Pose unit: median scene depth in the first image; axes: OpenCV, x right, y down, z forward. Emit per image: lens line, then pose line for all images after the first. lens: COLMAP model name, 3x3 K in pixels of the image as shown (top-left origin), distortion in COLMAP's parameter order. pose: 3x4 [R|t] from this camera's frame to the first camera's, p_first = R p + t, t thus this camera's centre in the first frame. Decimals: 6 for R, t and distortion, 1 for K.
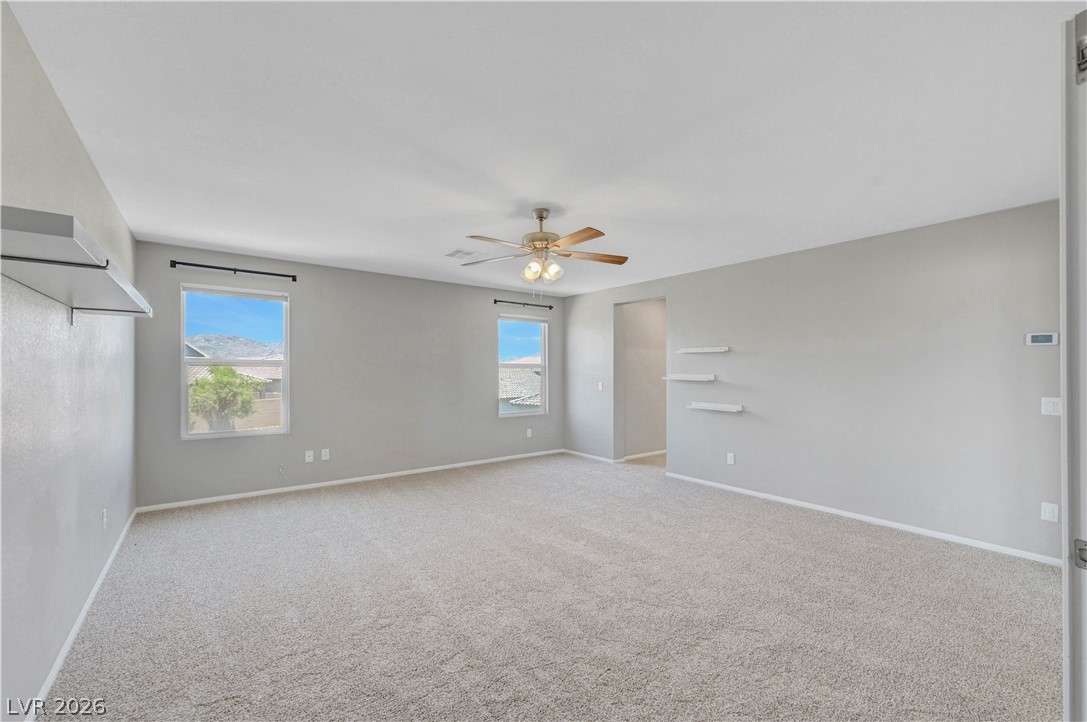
lens RADIAL K [[436.5, 0, 542.0], [0, 436.5, 370.6], [0, 0, 1]] dist [-0.000454, 0.000017]
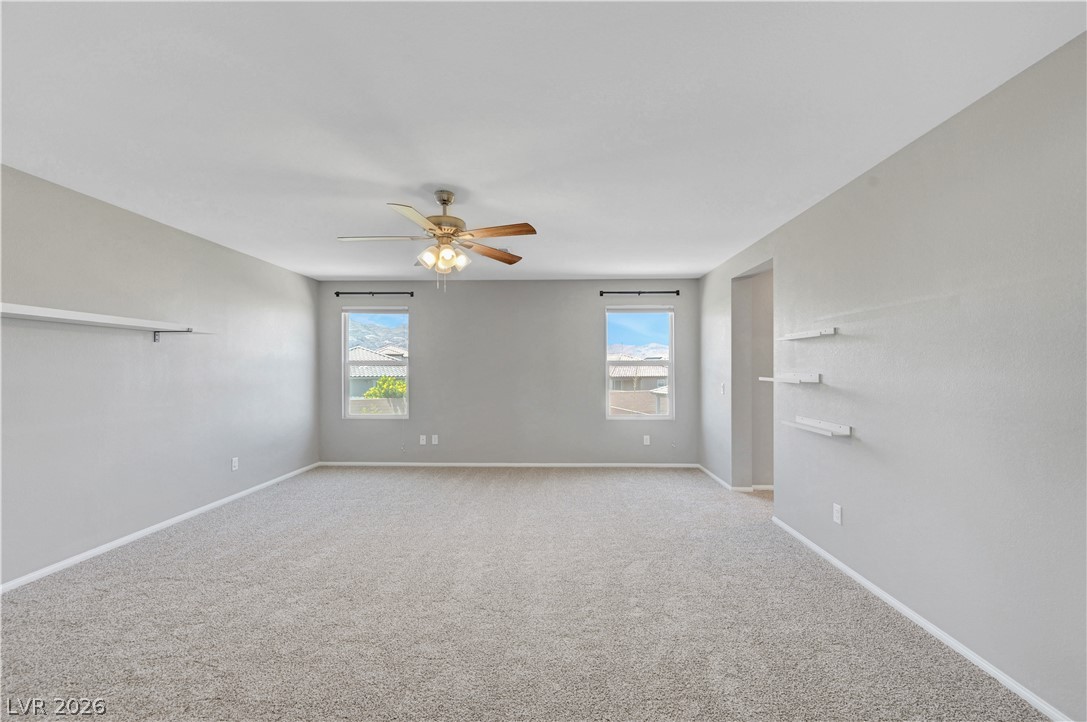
lens RADIAL K [[430.1, 0, 553.1], [0, 430.1, 372.4], [0, 0, 1]] dist [-0.001087, -0.000019]
pose [[0.781080, 0.002223, -0.624426, 0.500883], [0.003217, 0.999966, 0.007585, 0.001570], [0.624422, -0.007933, 0.781047, 0.297434]]
